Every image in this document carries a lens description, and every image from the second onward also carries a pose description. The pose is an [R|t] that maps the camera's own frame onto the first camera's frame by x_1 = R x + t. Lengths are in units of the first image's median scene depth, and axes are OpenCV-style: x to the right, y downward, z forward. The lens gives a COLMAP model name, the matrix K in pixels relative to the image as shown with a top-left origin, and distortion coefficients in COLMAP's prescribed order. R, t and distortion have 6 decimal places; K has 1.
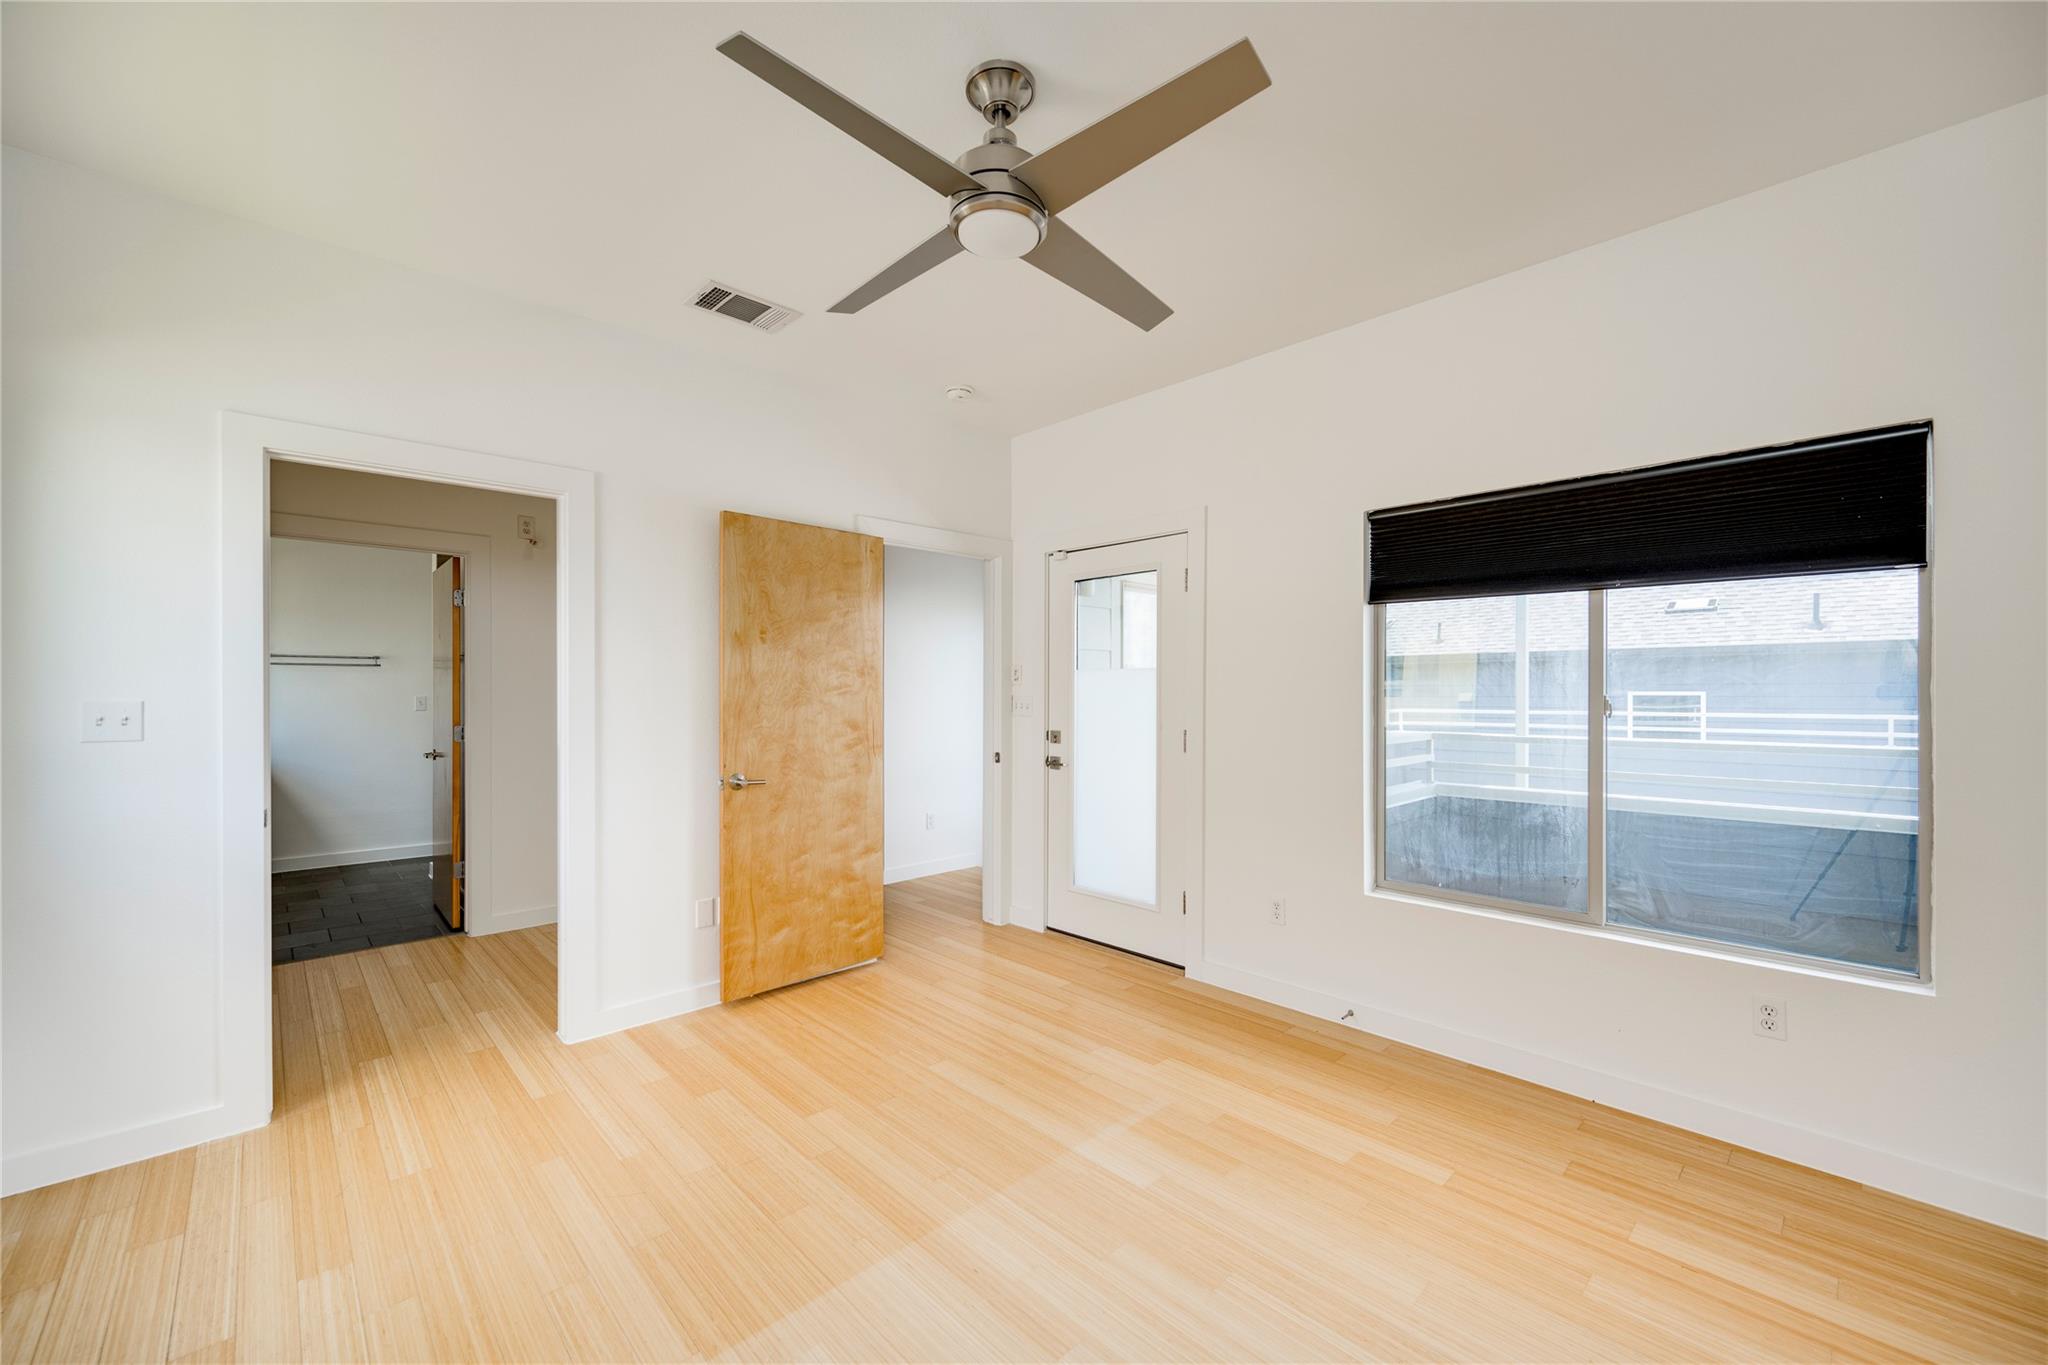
lens RADIAL K [[833.0, 0, 1031.3], [0, 833.0, 694.6], [0, 0, 1]] dist [-0.001281, -0.000042]
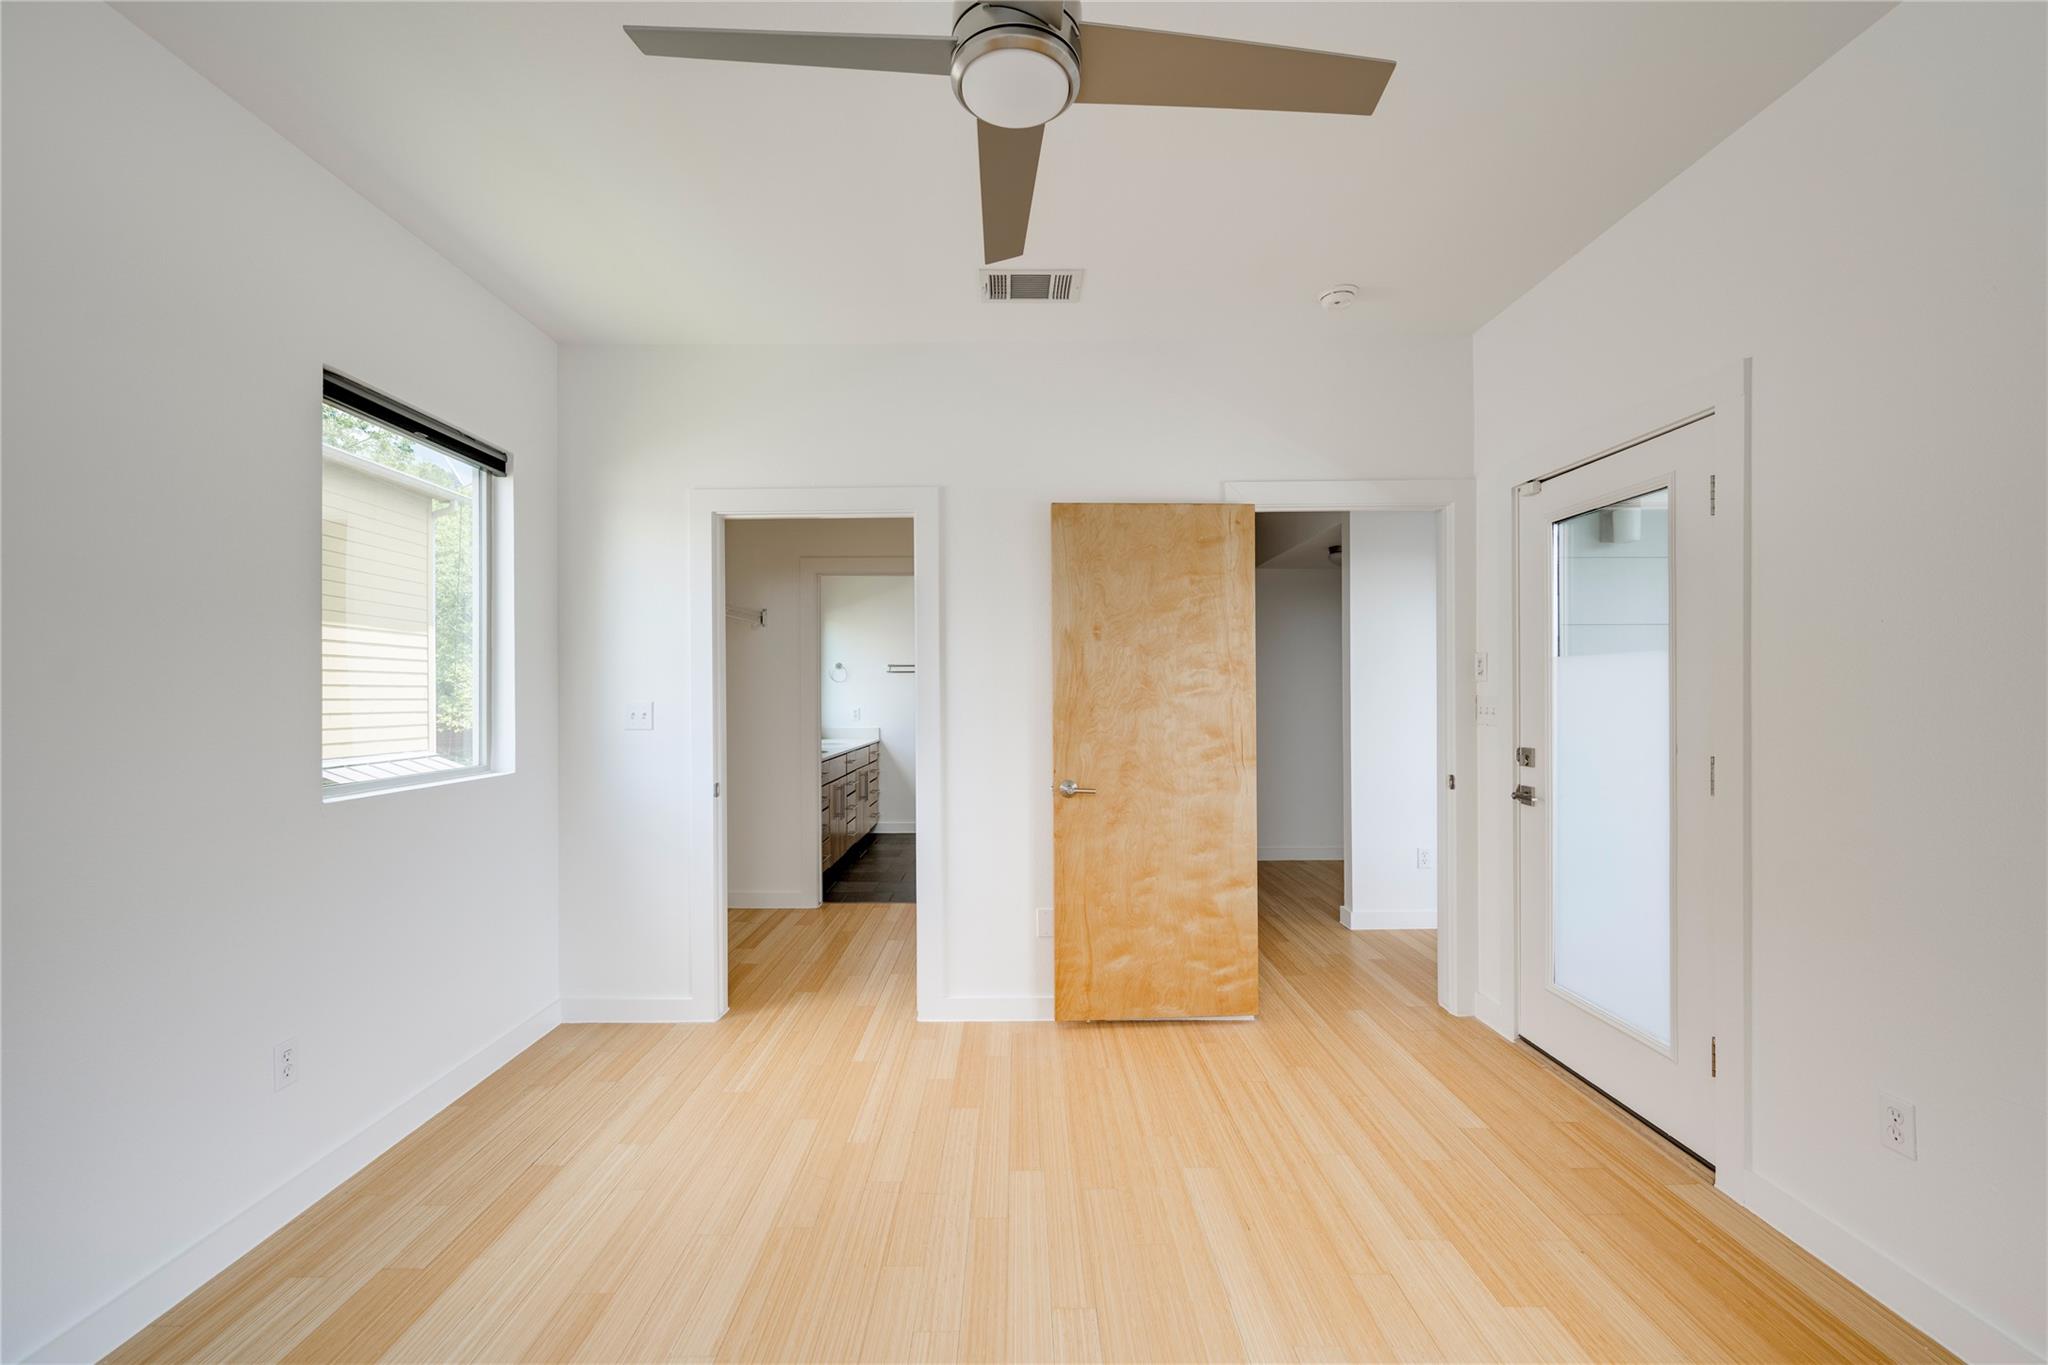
lens RADIAL K [[879.8, 0, 1026.1], [0, 879.8, 689.3], [0, 0, 1]] dist [0.002585, 0.000176]
pose [[0.706498, -0.006802, -0.707682, 0.296822], [0.003569, 0.999975, -0.006048, -0.001603], [0.707706, 0.001747, 0.706505, 0.247683]]
